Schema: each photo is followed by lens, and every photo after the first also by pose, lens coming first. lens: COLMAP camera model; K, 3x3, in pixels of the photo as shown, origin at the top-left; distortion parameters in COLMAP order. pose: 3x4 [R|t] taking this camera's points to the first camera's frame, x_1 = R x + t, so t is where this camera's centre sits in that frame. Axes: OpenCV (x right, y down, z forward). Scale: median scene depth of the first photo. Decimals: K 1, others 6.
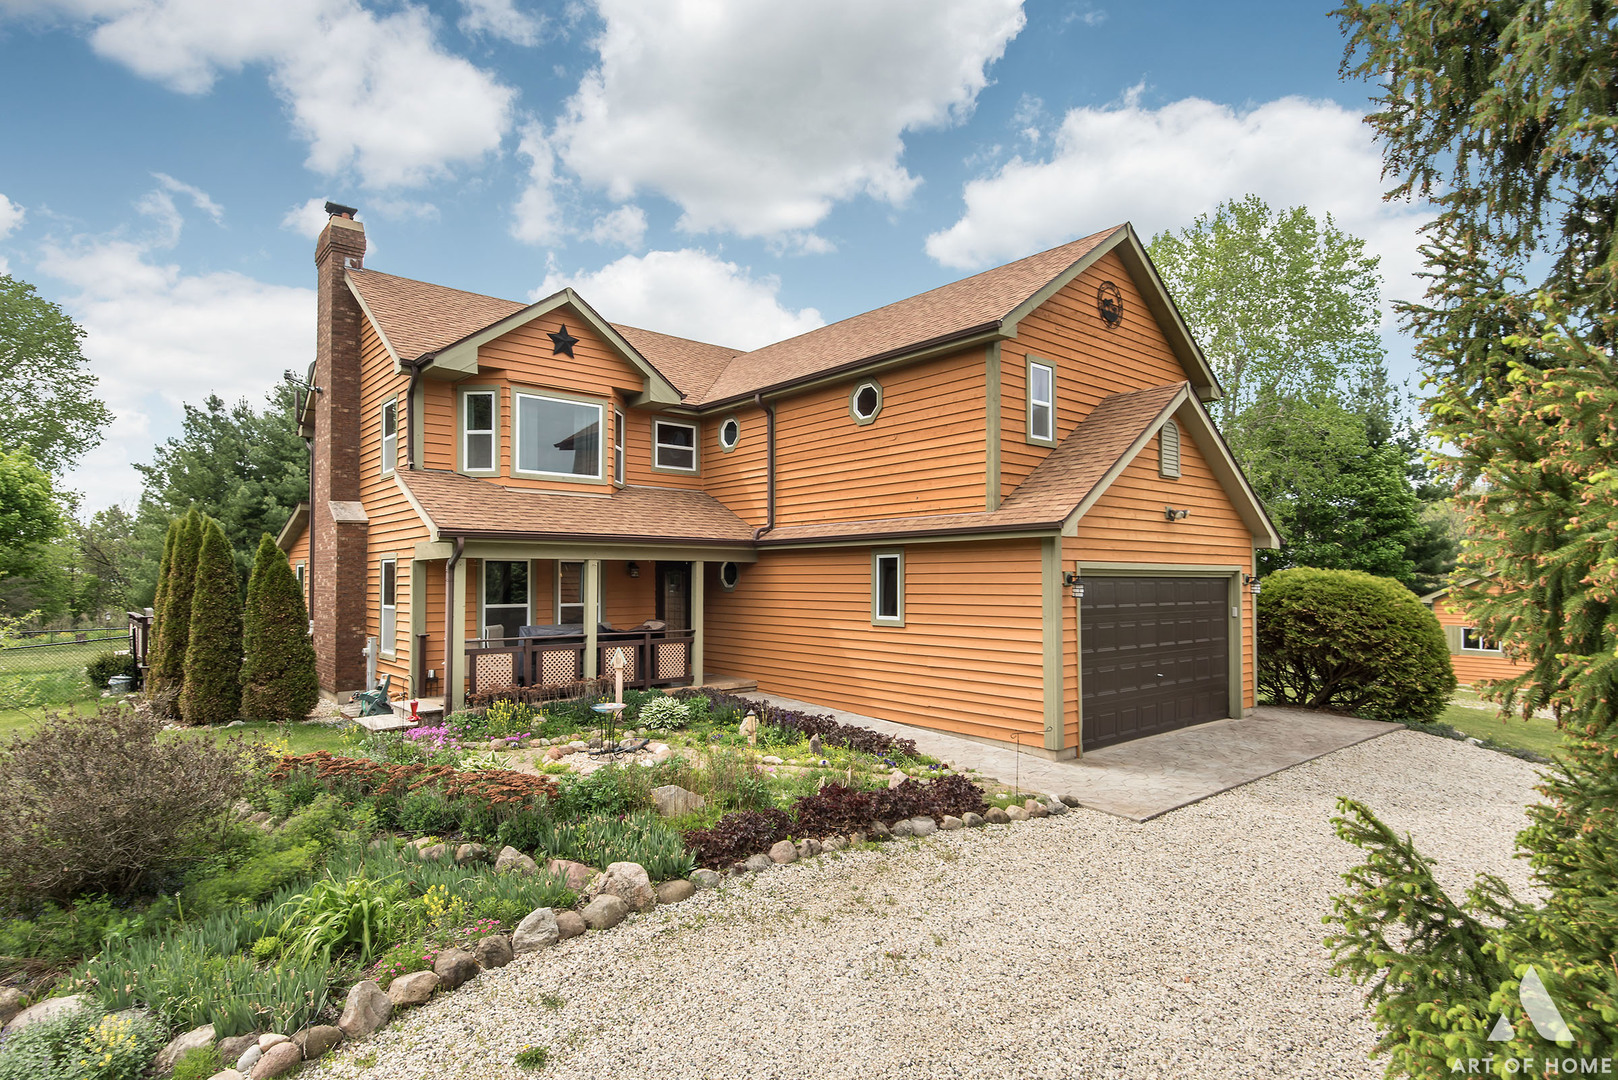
lens RADIAL K [[856.2, 0, 831.2], [0, 856.2, 547.5], [0, 0, 1]] dist [0.027368, -0.014878]
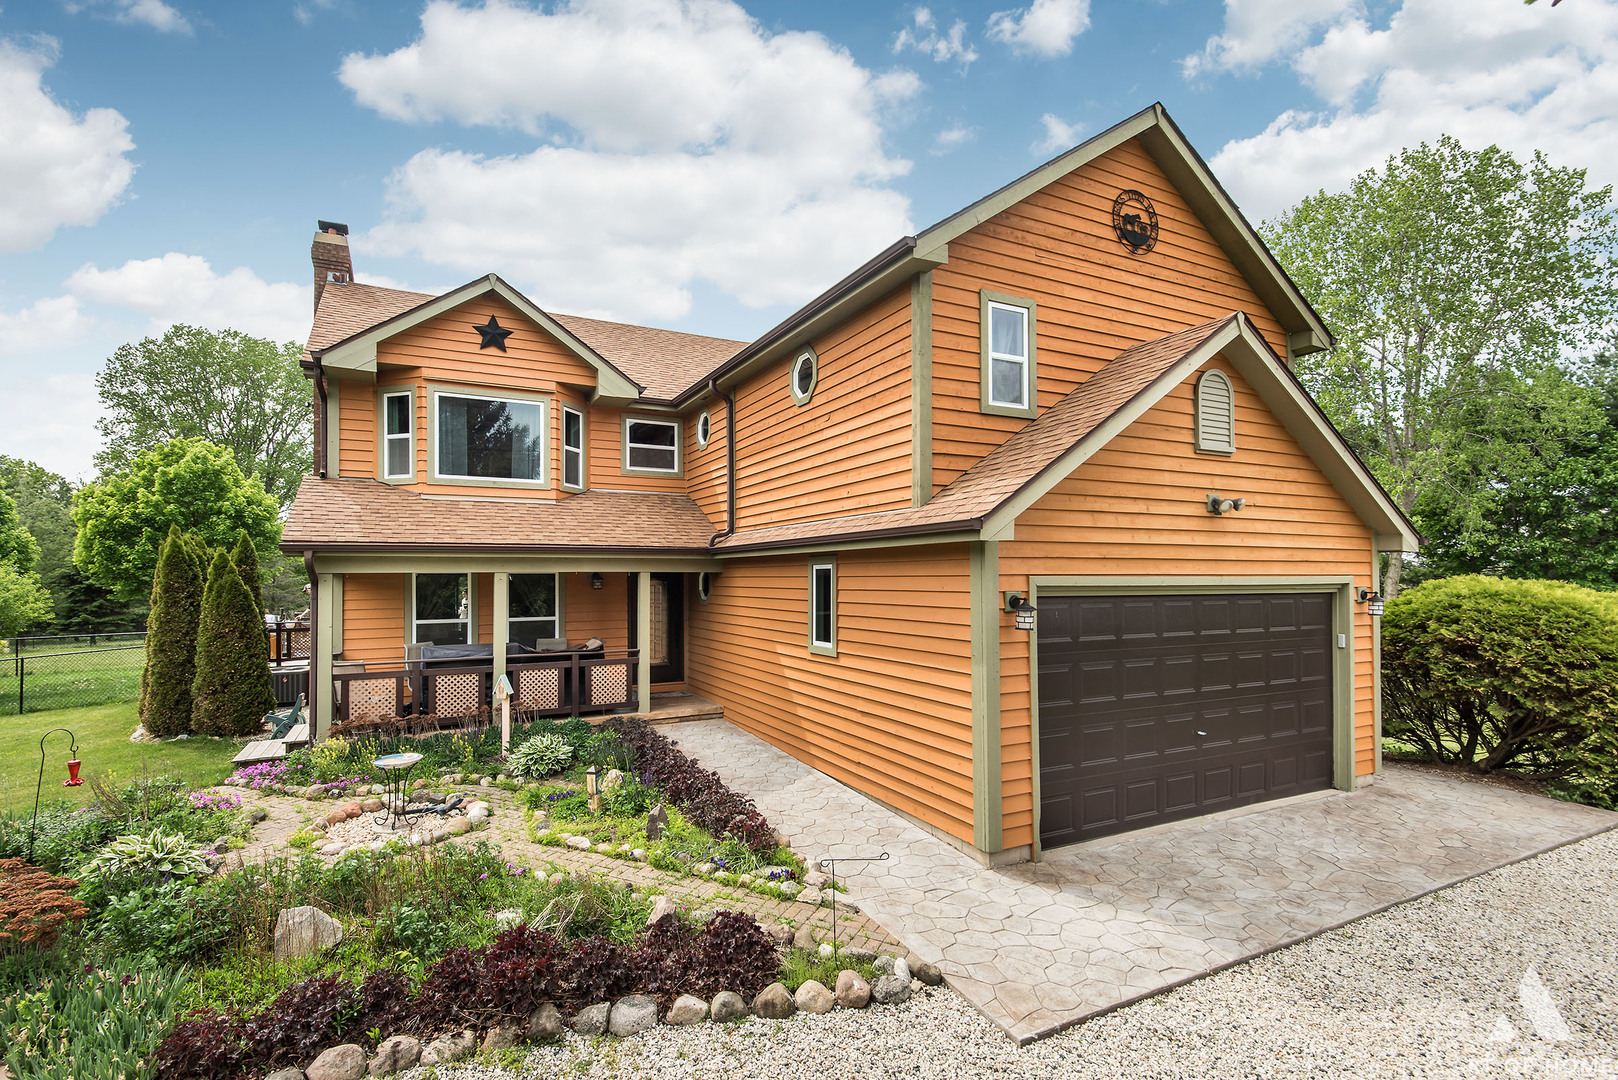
lens RADIAL K [[761.5, 0, 804.0], [0, 761.5, 556.9], [0, 0, 1]] dist [0.029441, -0.023749]
pose [[0.966779, -0.008259, -0.255482, 0.226119], [0.011044, 0.999894, 0.009468, -0.006092], [0.255377, -0.011975, 0.966768, 0.305020]]
